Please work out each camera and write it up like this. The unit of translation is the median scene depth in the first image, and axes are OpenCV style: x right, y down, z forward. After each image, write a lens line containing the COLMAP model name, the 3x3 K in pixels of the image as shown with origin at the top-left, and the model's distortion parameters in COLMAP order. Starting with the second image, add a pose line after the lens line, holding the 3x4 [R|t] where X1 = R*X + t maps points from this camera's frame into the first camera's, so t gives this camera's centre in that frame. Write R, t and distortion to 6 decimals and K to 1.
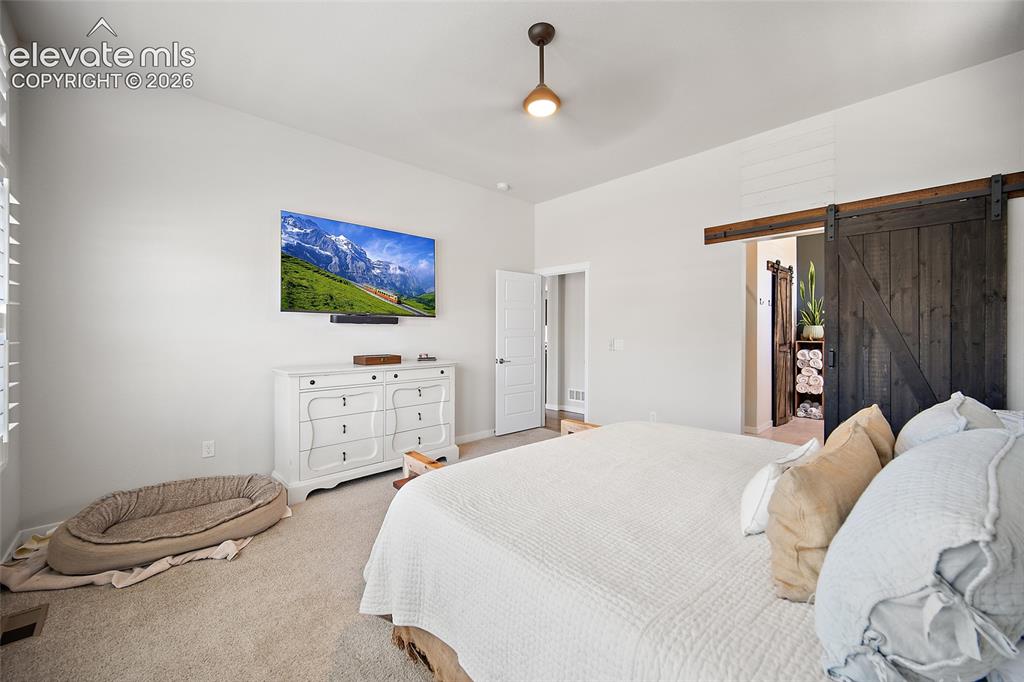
lens RADIAL K [[420.4, 0, 512.8], [0, 420.4, 332.9], [0, 0, 1]] dist [-0.000174, -0.000029]
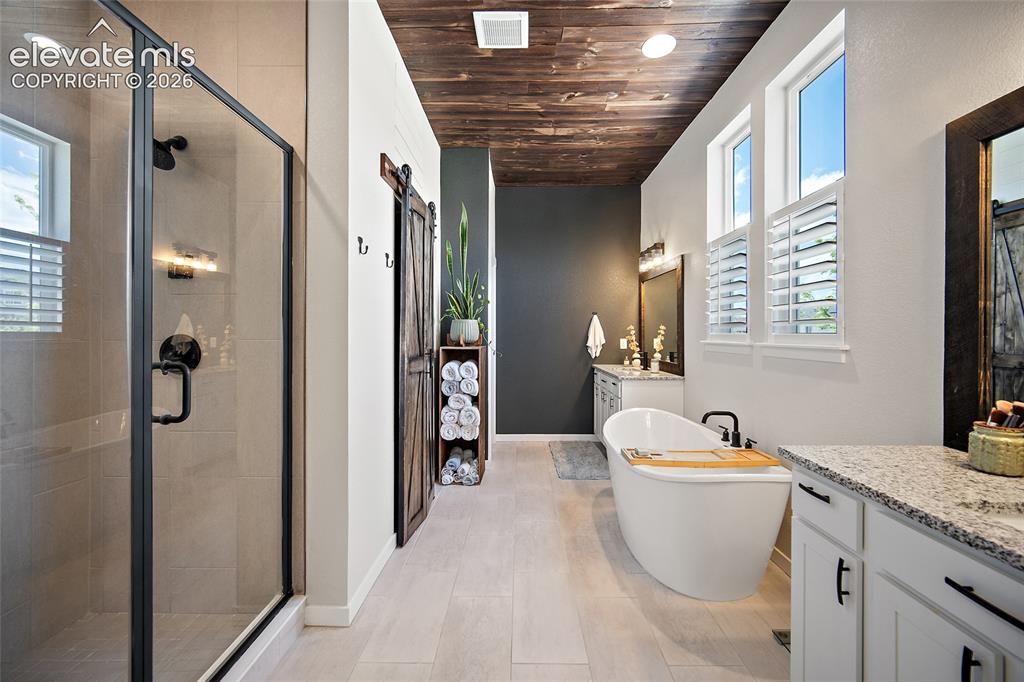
lens RADIAL K [[420.4, 0, 513.4], [0, 420.4, 334.1], [0, 0, 1]] dist [-0.000174, -0.000029]
pose [[0.716463, -0.001290, 0.697624, 0.365382], [0.000950, 0.999999, 0.000873, 0.001957], [-0.697624, 0.000038, 0.716464, 0.548827]]
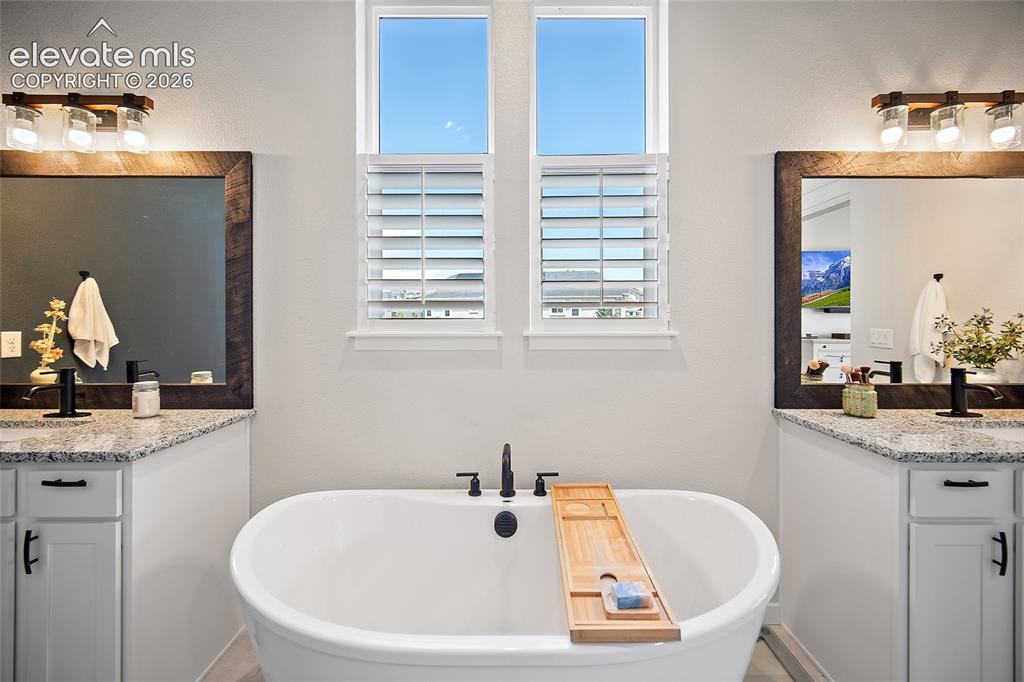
lens RADIAL K [[420.4, 0, 522.9], [0, 420.4, 314.9], [0, 0, 1]] dist [-0.000174, -0.000029]
pose [[-0.703440, 0.005498, 0.710733, 0.603585], [0.004230, 0.999985, -0.003549, 0.000176], [-0.710742, 0.000510, -0.703453, 0.860294]]
